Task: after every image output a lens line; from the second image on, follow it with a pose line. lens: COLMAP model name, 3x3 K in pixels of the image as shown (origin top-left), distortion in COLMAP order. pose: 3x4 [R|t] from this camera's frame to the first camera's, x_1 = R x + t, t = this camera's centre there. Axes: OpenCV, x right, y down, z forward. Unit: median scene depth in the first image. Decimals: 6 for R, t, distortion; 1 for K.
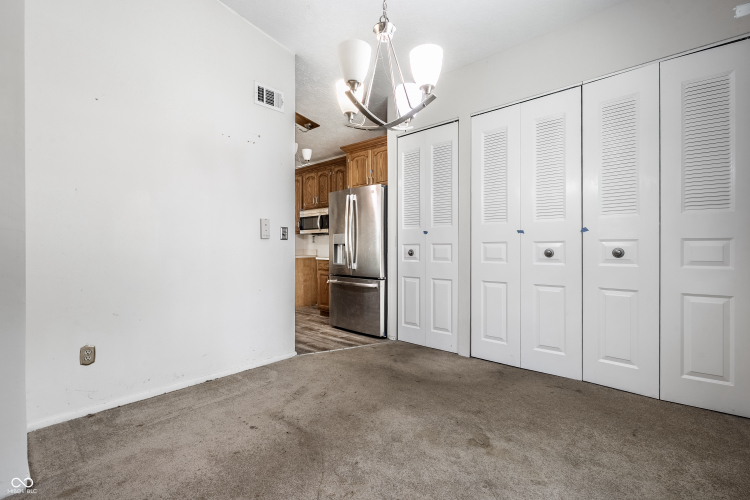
lens RADIAL K [[341.5, 0, 375.0], [0, 341.5, 250.0], [0, 0, 1]] dist [-0.000857, -0.000536]
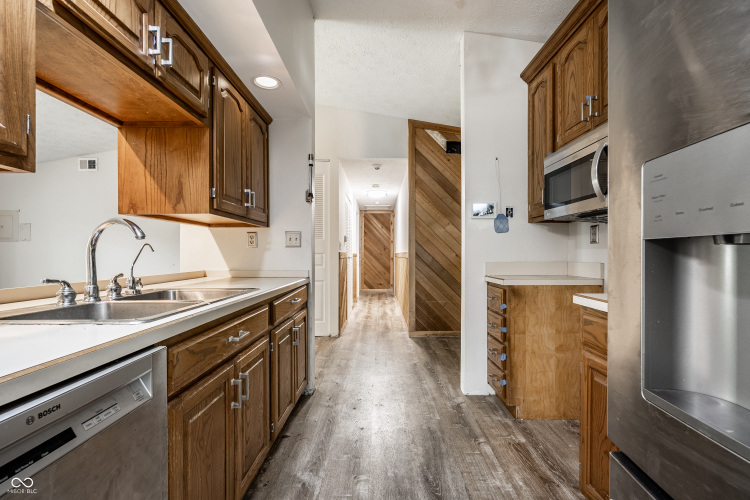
lens RADIAL K [[337.4, 0, 375.2], [0, 337.4, 253.9], [0, 0, 1]] dist [-0.001888, -0.000228]
pose [[0.663102, -0.000038, -0.748529, -0.068997], [-0.005078, 0.999977, -0.004550, -0.008240], [0.748512, 0.006818, 0.663086, 0.626163]]
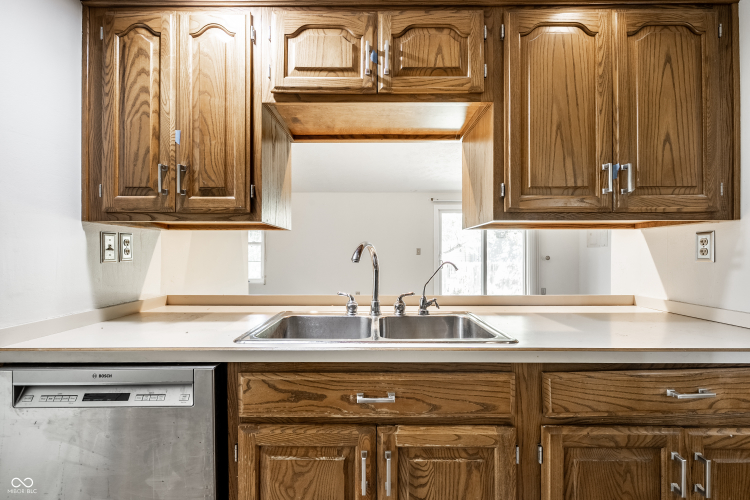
lens RADIAL K [[358.4, 0, 375.0], [0, 358.4, 250.0], [0, 0, 1]] dist [0.002503, 0.000148]
pose [[-0.750185, -0.003619, -0.661218, -0.193085], [-0.001372, 0.999991, -0.003917, -0.026236], [0.661226, -0.002032, -0.750184, 0.857379]]
